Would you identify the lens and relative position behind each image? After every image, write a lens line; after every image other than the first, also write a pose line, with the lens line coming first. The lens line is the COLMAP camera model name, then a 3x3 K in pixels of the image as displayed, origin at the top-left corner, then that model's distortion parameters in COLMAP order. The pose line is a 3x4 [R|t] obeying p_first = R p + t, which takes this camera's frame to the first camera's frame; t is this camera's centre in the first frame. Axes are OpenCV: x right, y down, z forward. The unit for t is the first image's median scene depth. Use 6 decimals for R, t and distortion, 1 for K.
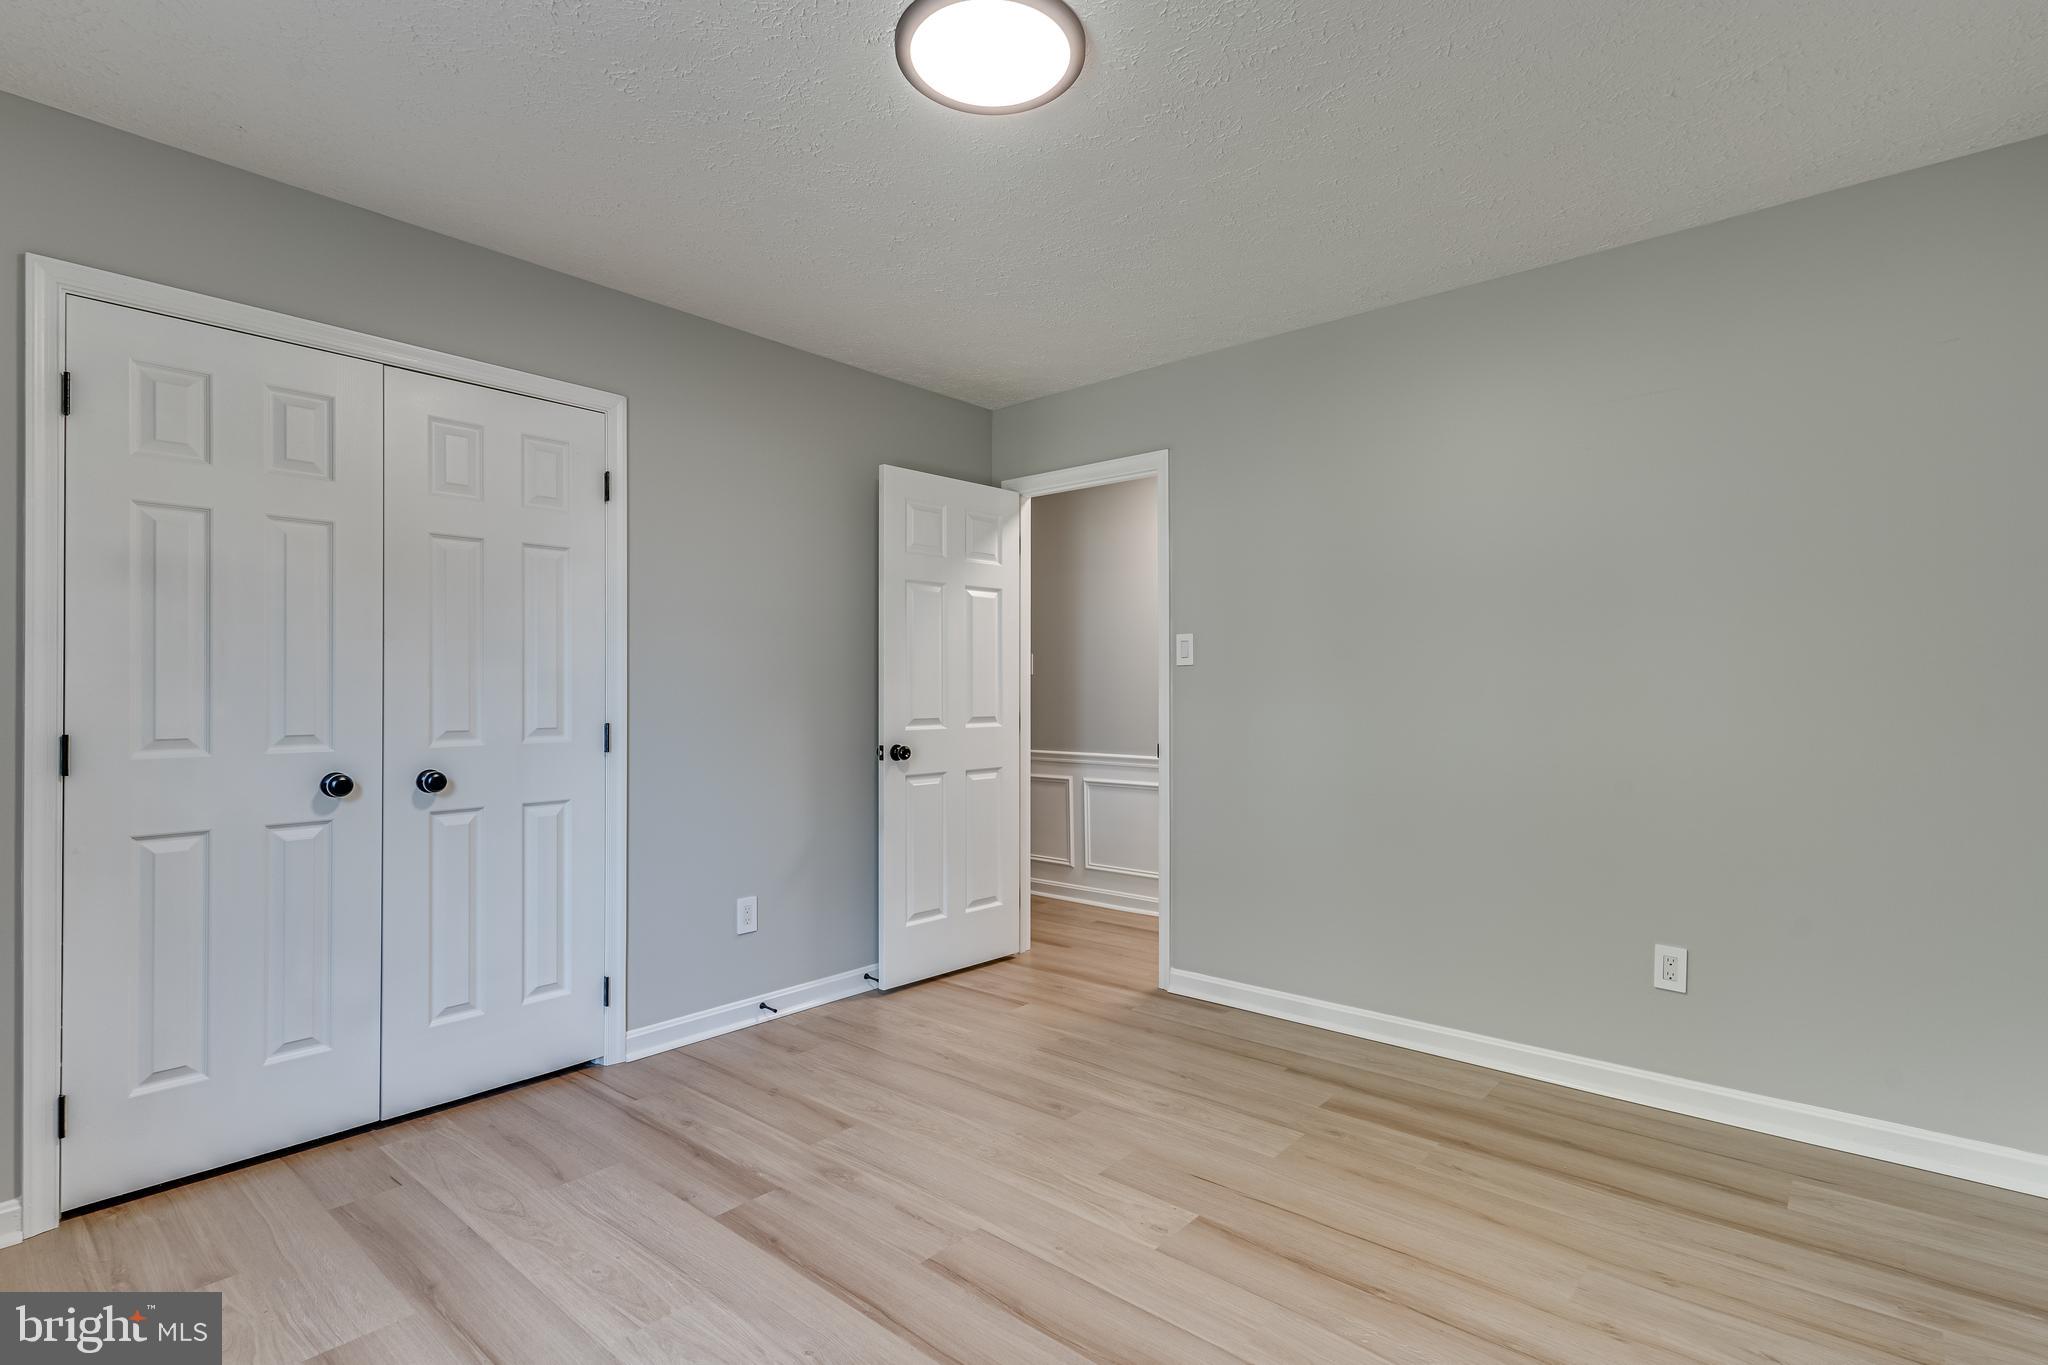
lens RADIAL K [[964.1, 0, 1025.2], [0, 964.1, 695.8], [0, 0, 1]] dist [0.000696, -0.000159]
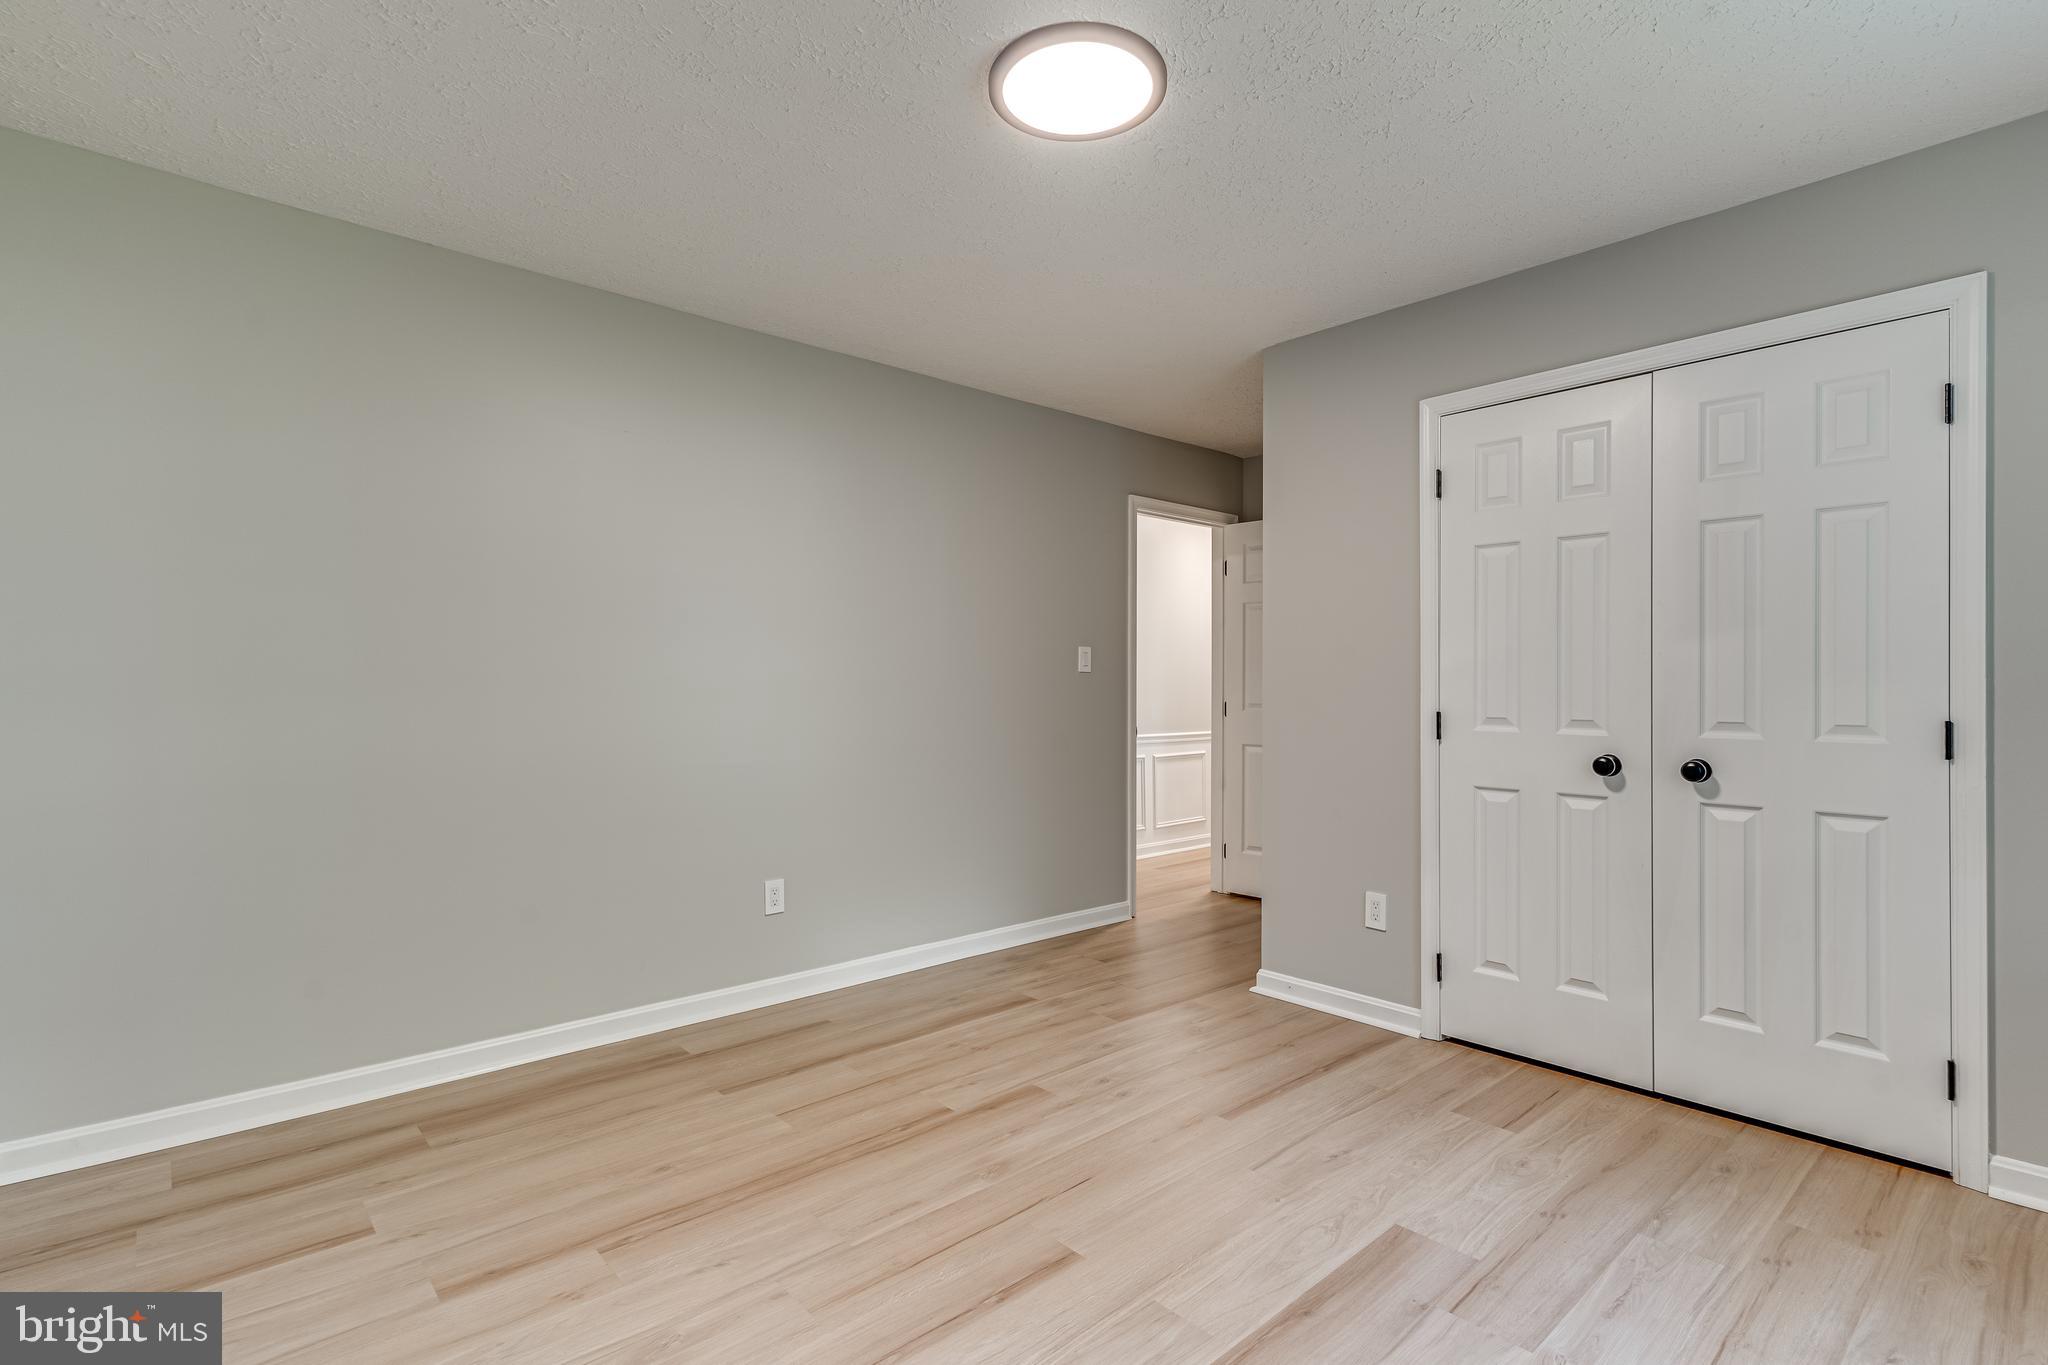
lens RADIAL K [[993.3, 0, 1033.4], [0, 993.3, 695.1], [0, 0, 1]] dist [0.003192, 0.000305]
pose [[-0.136016, -0.000551, -0.990707, 0.500017], [-0.005990, 0.999982, 0.000266, 0.013399], [0.990689, 0.005970, -0.136017, 0.471166]]
